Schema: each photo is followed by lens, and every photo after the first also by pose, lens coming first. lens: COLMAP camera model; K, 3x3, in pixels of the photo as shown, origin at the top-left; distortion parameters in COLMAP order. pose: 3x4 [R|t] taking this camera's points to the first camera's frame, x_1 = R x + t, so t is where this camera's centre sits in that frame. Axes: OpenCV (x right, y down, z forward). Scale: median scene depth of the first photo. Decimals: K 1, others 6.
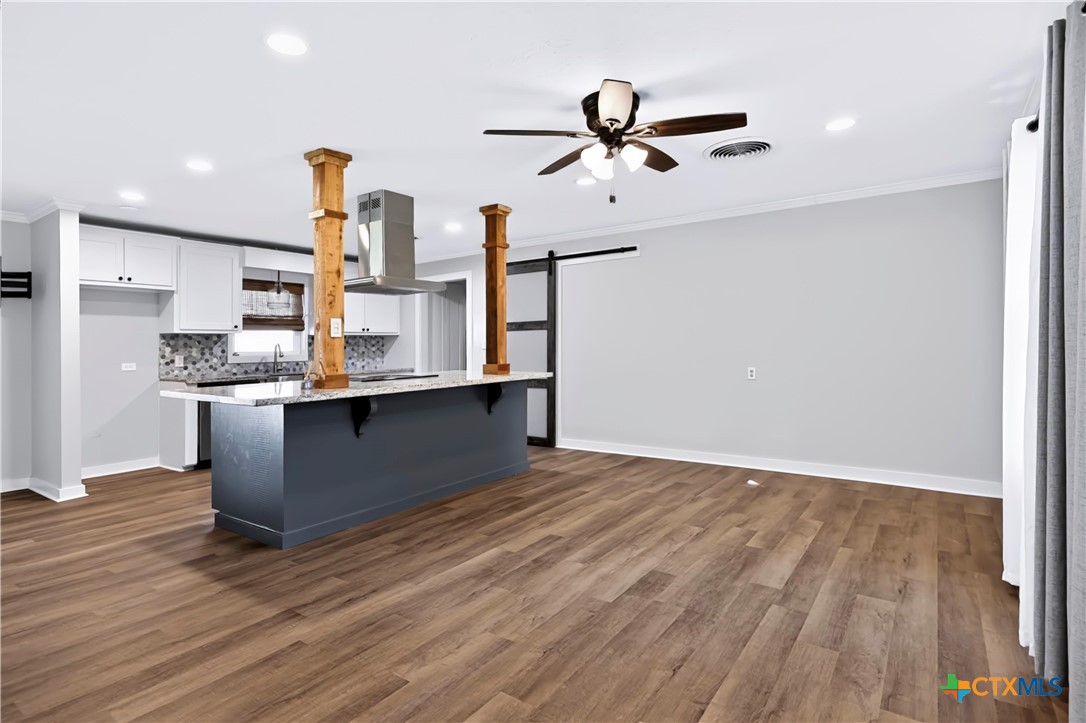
lens RADIAL K [[553.6, 0, 541.8], [0, 553.6, 354.2], [0, 0, 1]] dist [-0.001385, 0.001063]
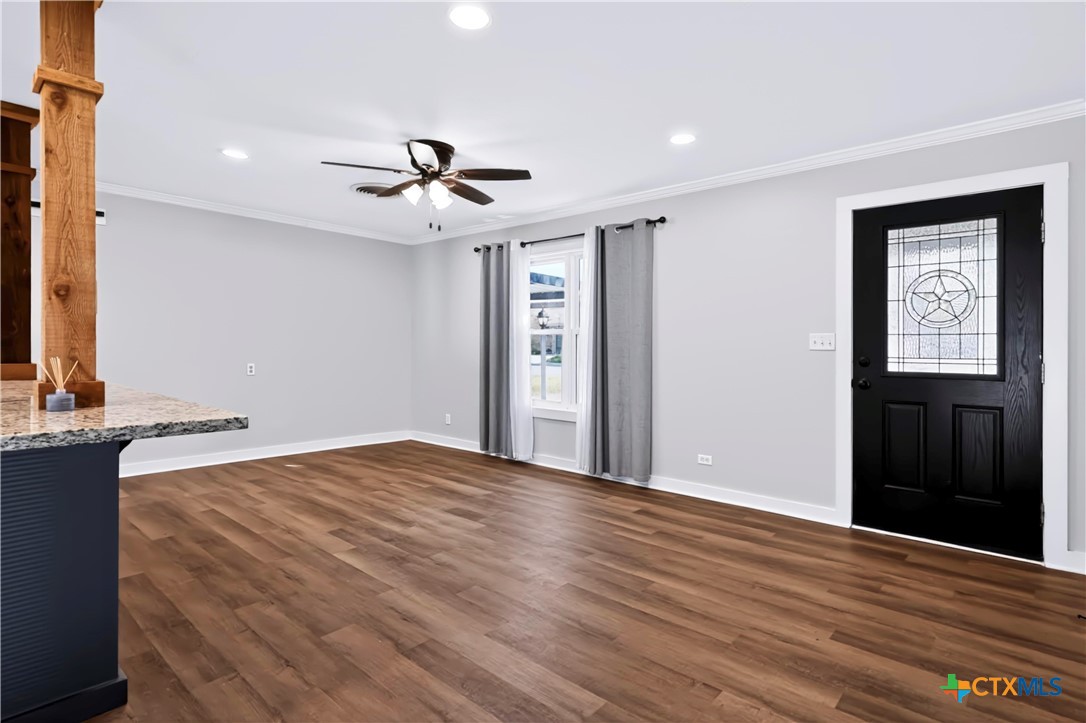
lens RADIAL K [[553.6, 0, 543.4], [0, 553.6, 353.4], [0, 0, 1]] dist [-0.001385, 0.001063]
pose [[0.109474, 0.003560, 0.993983, -0.886067], [-0.001975, 0.999992, -0.003364, 0.011117], [-0.993988, -0.001595, 0.109480, 0.494807]]
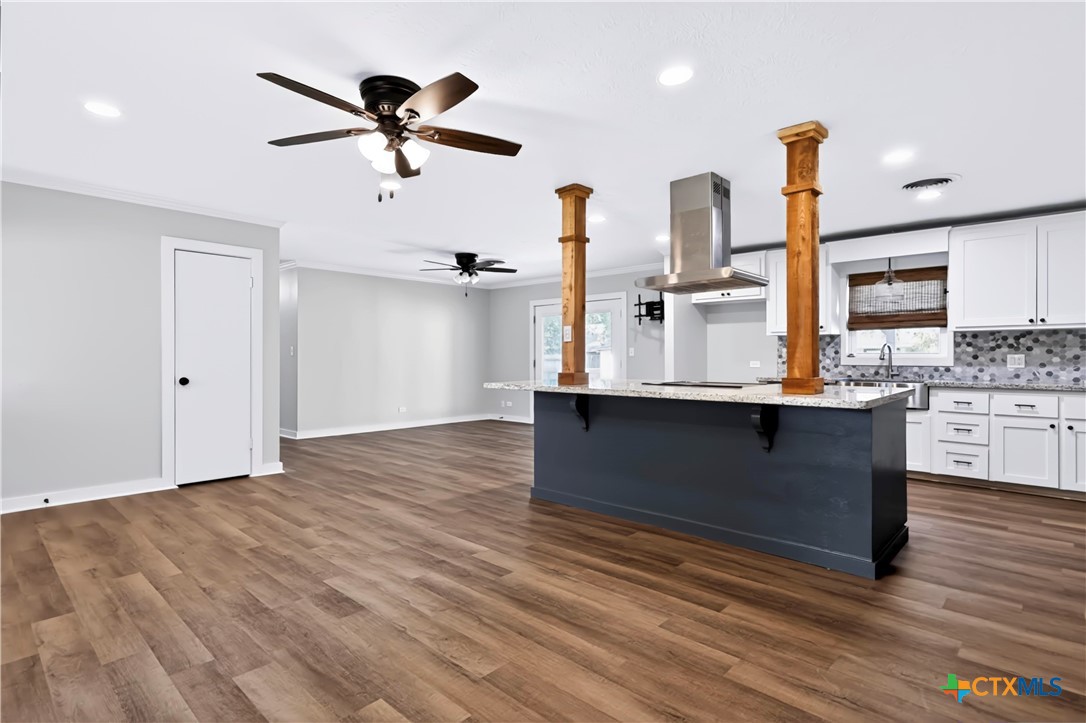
lens RADIAL K [[553.6, 0, 540.2], [0, 553.6, 338.9], [0, 0, 1]] dist [-0.001385, 0.001063]
pose [[-0.137749, -0.012794, -0.990385, 0.827804], [-0.010475, 0.999879, -0.011460, -0.021931], [0.990412, 0.008796, -0.137866, 1.115109]]
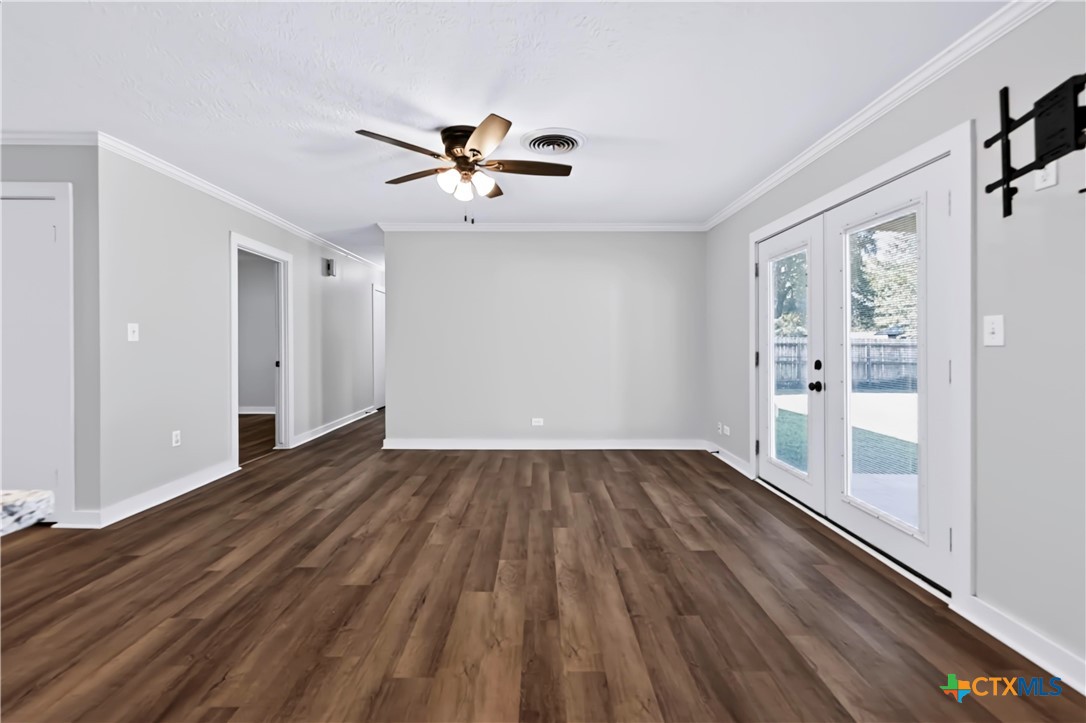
lens RADIAL K [[442.7, 0, 542.9], [0, 442.7, 340.1], [0, 0, 1]] dist [-0.003142, 0.001079]
pose [[-0.812738, 0.016577, -0.582393, -0.764525], [0.008996, 0.999833, 0.015905, -0.000242], [0.582559, 0.007687, -0.812752, 1.284145]]
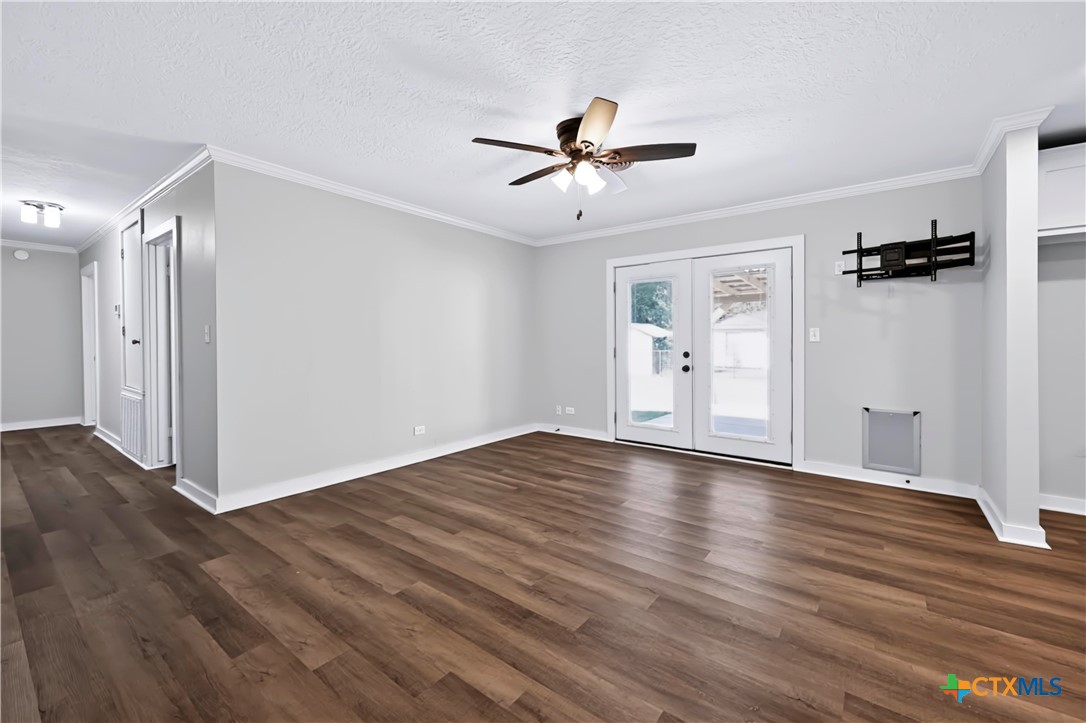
lens RADIAL K [[442.7, 0, 536.9], [0, 442.7, 334.1], [0, 0, 1]] dist [-0.003142, 0.001079]
pose [[-0.041475, 0.002651, -0.999136, -0.348074], [-0.010105, 0.999944, 0.003072, 0.003820], [0.999088, 0.010224, -0.041446, 0.530985]]
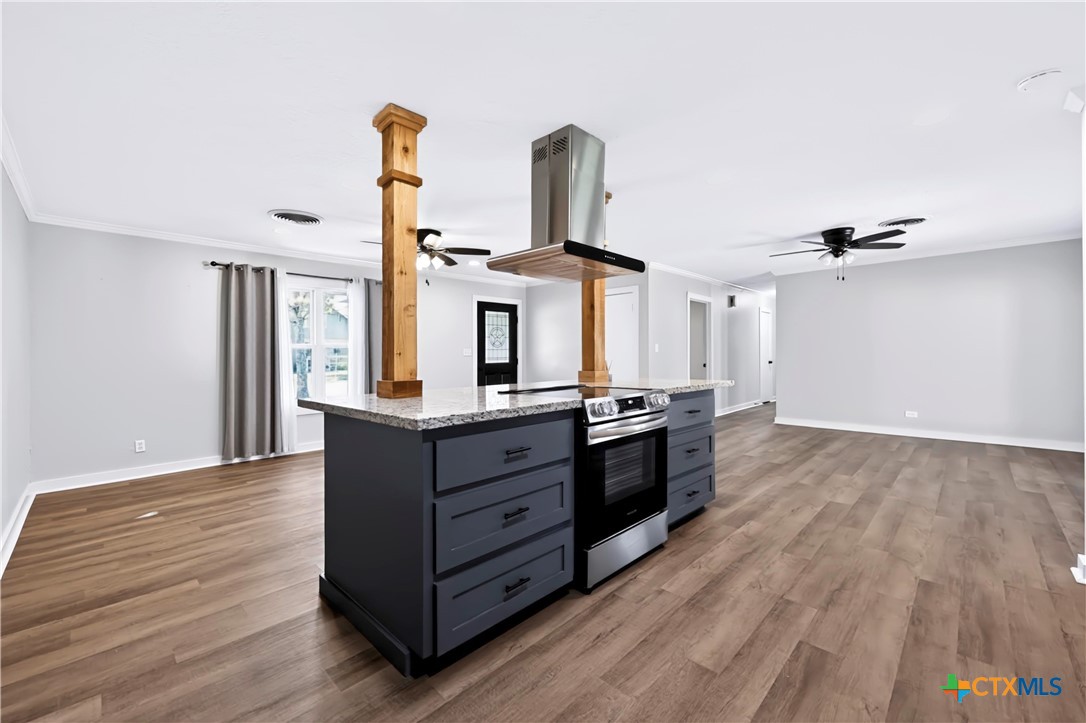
lens RADIAL K [[442.7, 0, 540.1], [0, 442.7, 363.6], [0, 0, 1]] dist [-0.003142, 0.001079]
pose [[-0.985987, 0.027850, 0.164483, -0.443227], [0.032908, 0.999063, 0.028110, -0.011018], [-0.163546, 0.033129, -0.985979, 2.029388]]
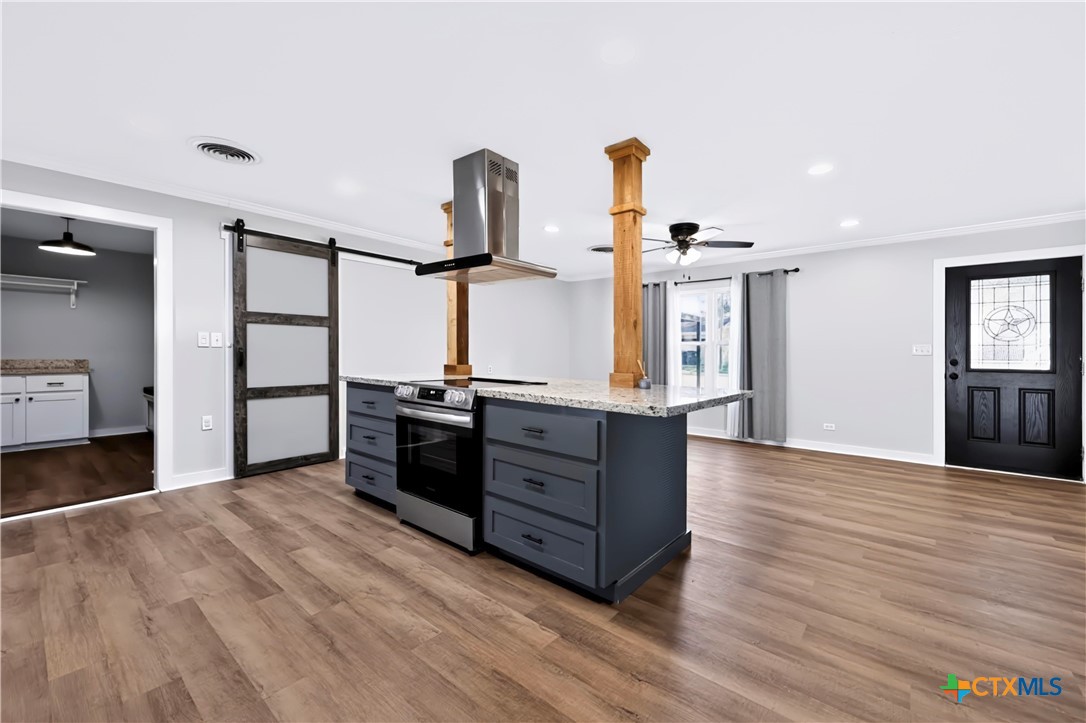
lens RADIAL K [[442.7, 0, 540.7], [0, 442.7, 355.8], [0, 0, 1]] dist [-0.003142, 0.001079]
pose [[0.085913, 0.009075, 0.996261, -1.203395], [0.000111, 0.999958, -0.009118, 0.014102], [-0.996303, 0.000893, 0.085909, 1.109470]]
